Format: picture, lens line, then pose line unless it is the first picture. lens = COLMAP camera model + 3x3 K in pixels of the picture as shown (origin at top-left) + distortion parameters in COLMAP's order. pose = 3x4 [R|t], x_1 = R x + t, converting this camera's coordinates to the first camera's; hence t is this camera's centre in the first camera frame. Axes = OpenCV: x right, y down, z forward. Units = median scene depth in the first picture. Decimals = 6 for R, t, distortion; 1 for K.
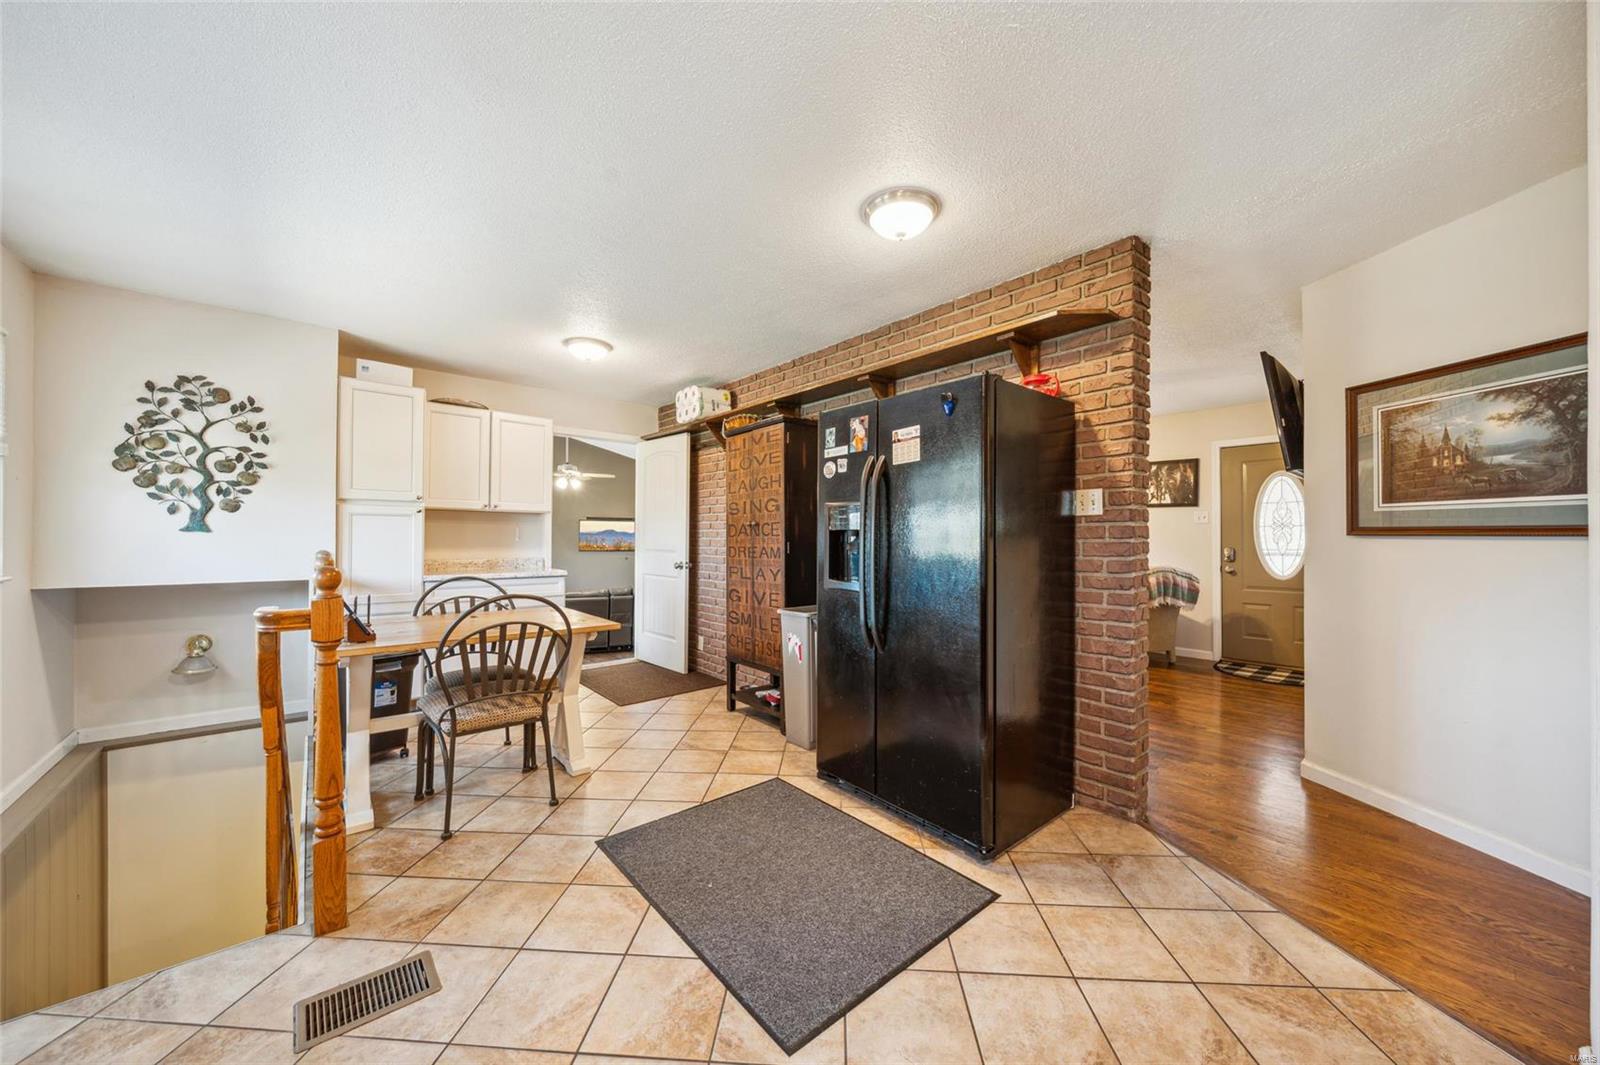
lens RADIAL K [[565.1, 0, 800.0], [0, 565.1, 532.5], [0, 0, 1]] dist [-0.003010, -0.000102]
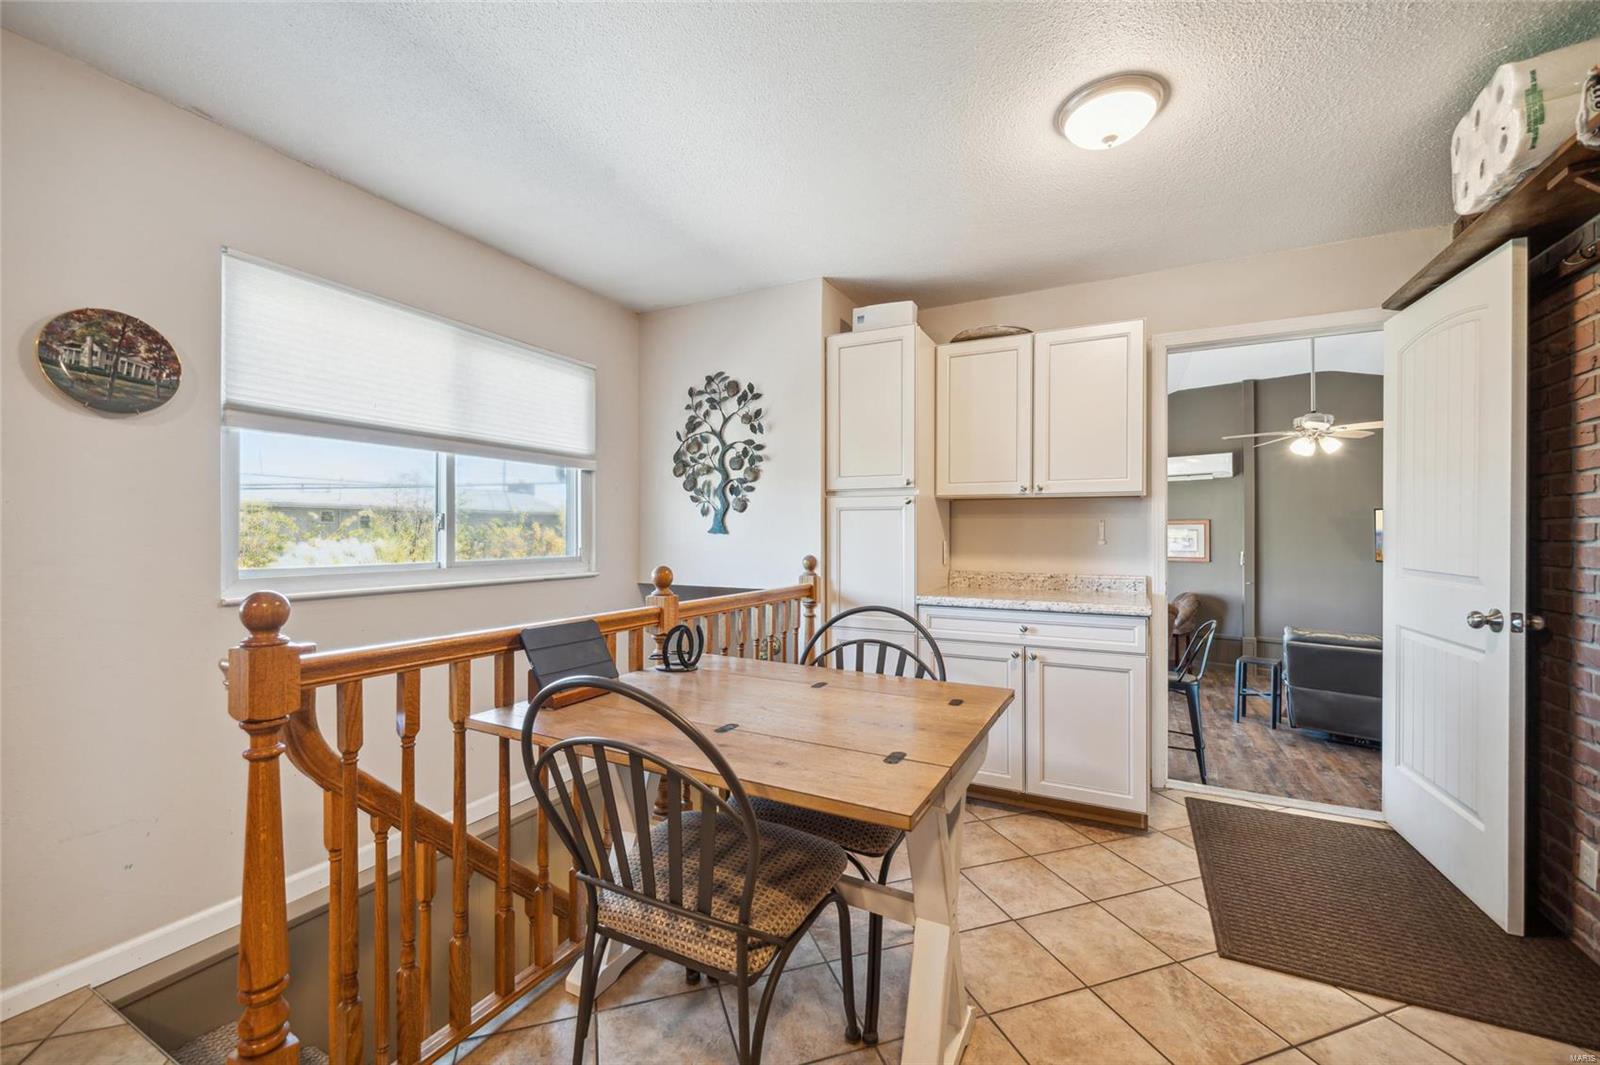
lens RADIAL K [[637.5, 0, 790.2], [0, 637.5, 532.7], [0, 0, 1]] dist [-0.001876, -0.000172]
pose [[0.372832, -0.007055, -0.927872, -0.008090], [0.007515, 0.999961, -0.004584, 0.002961], [0.927869, -0.005264, 0.372870, 0.692847]]
